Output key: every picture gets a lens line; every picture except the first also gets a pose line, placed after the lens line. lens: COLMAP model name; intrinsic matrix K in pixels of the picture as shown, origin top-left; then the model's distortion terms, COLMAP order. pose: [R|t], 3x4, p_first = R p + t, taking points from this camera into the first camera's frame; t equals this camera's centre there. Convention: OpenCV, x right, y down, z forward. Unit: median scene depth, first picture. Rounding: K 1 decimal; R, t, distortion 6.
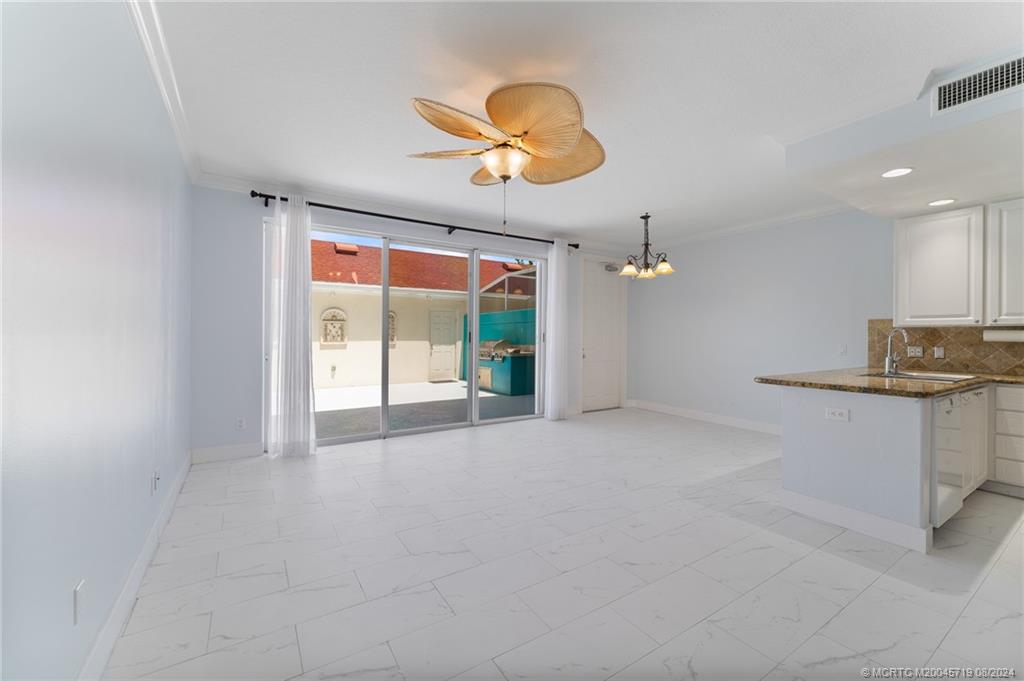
lens RADIAL K [[417.7, 0, 513.8], [0, 417.7, 334.3], [0, 0, 1]] dist [-0.003924, 0.000043]
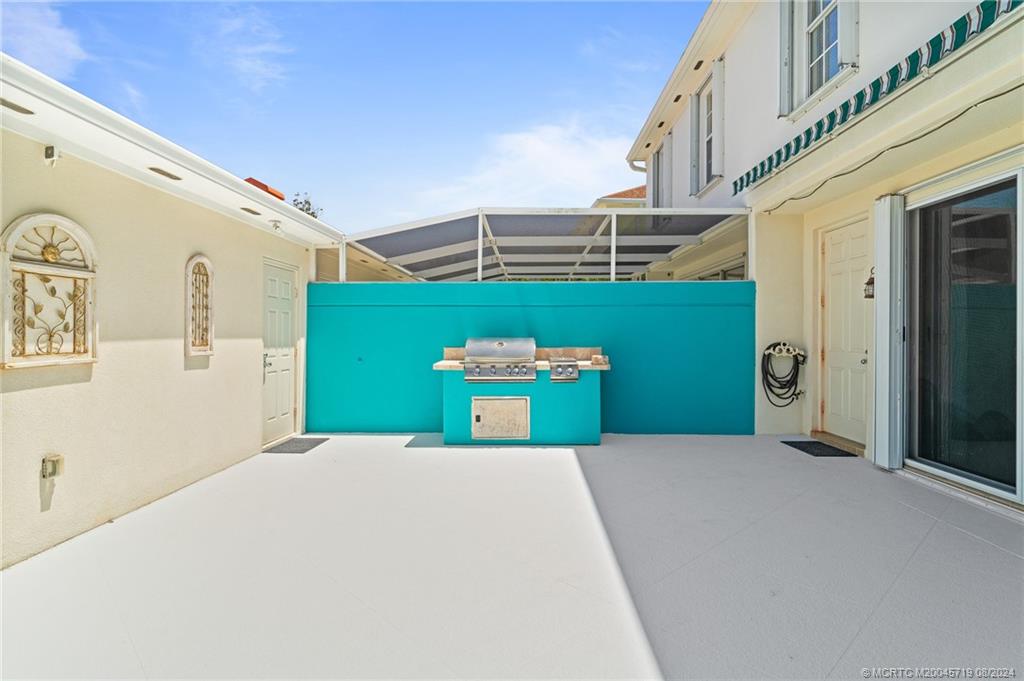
lens RADIAL K [[527.6, 0, 512.6], [0, 527.6, 331.6], [0, 0, 1]] dist [-0.000056, 0.000038]
pose [[0.568898, -0.001091, 0.822408, -1.292832], [-0.005551, 0.999971, 0.005167, 0.004730], [-0.822390, -0.007504, 0.568875, 1.505851]]
